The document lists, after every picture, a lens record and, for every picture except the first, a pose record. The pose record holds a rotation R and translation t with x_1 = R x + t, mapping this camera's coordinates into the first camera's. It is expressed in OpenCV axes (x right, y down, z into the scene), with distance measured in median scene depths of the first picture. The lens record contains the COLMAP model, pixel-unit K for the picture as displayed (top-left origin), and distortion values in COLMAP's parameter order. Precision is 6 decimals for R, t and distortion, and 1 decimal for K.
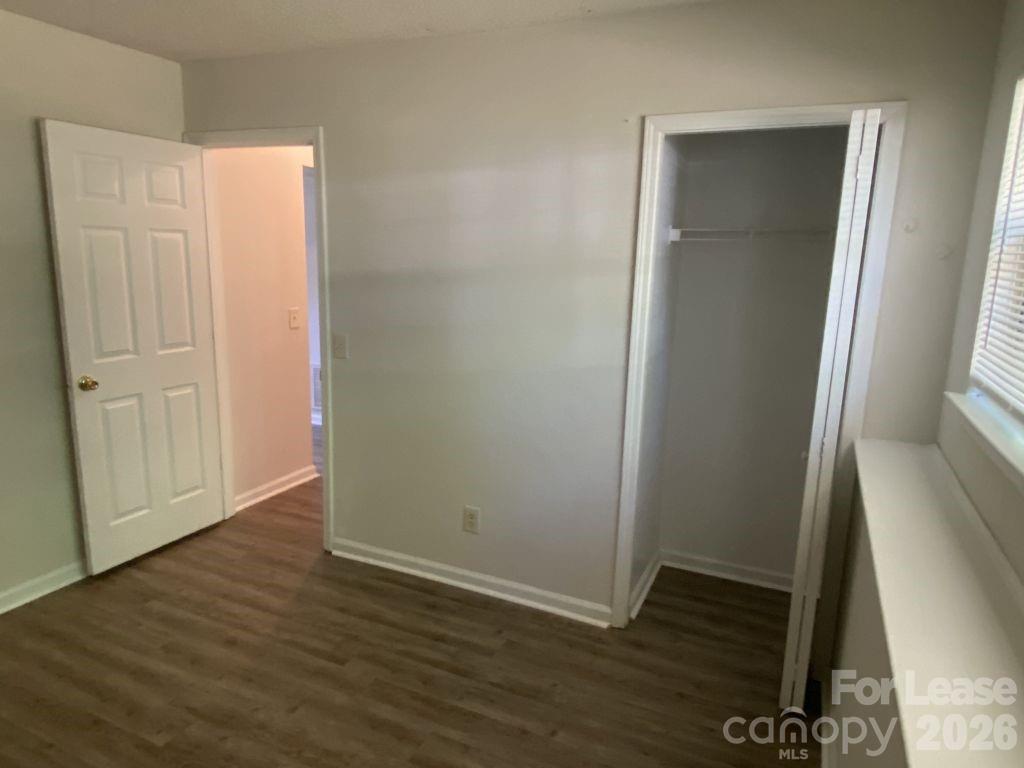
lens RADIAL K [[659.7, 0, 511.8], [0, 659.7, 382.3], [0, 0, 1]] dist [0.005919, -0.002723]
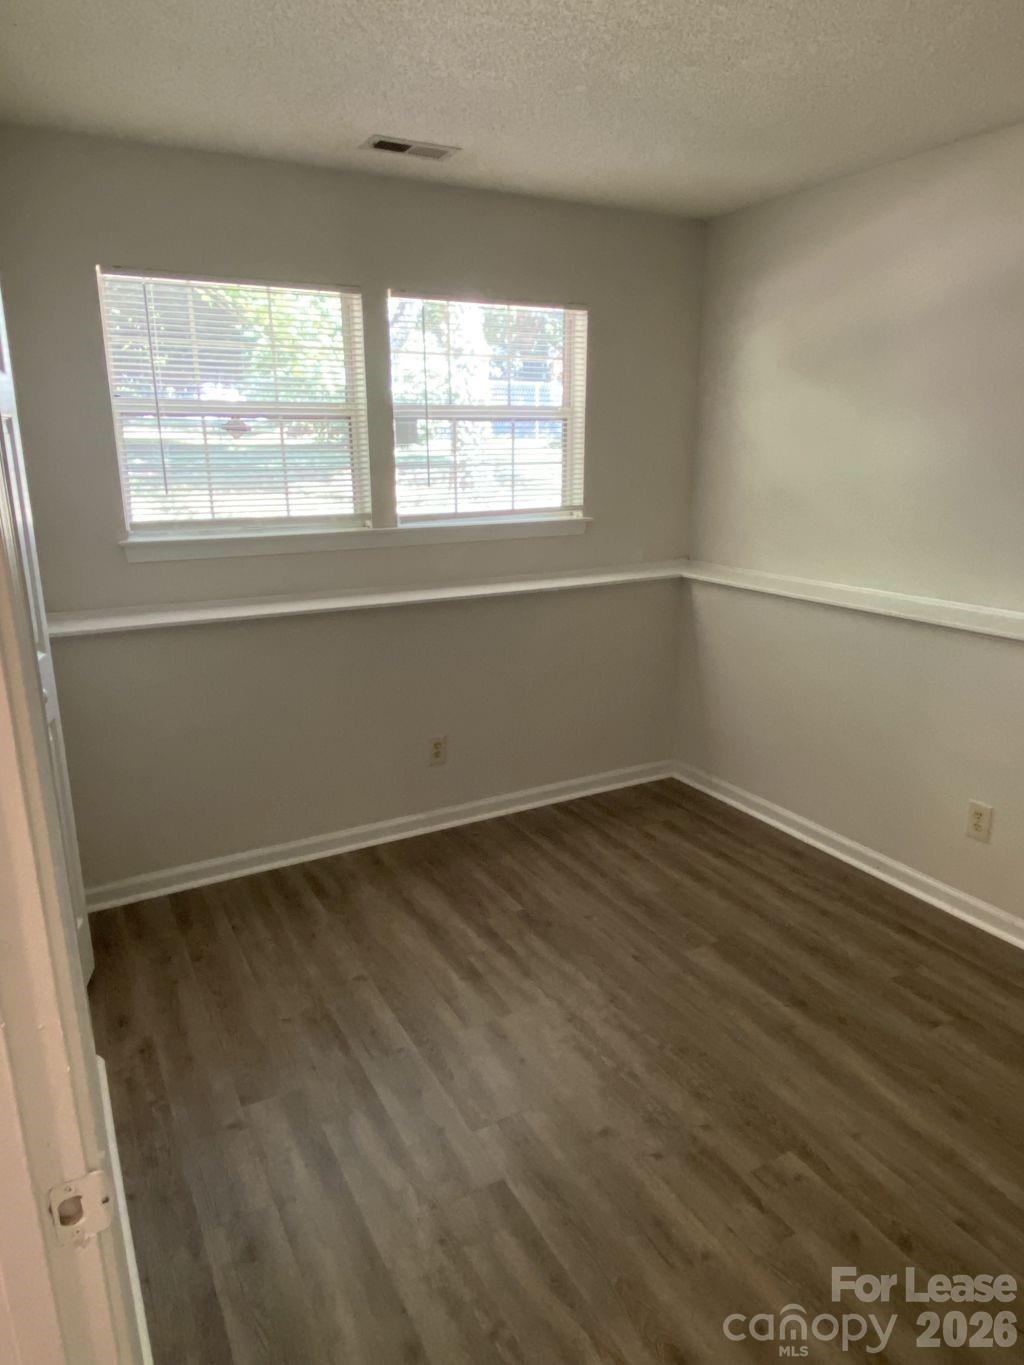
lens RADIAL K [[879.4, 0, 512.0], [0, 879.4, 682.6], [0, 0, 1]] dist [0.005919, -0.002723]
pose [[-0.806085, -0.183577, 0.562607, -0.627368], [0.099248, 0.895273, 0.434323, -0.283038], [-0.583419, 0.405939, -0.703446, 1.403783]]
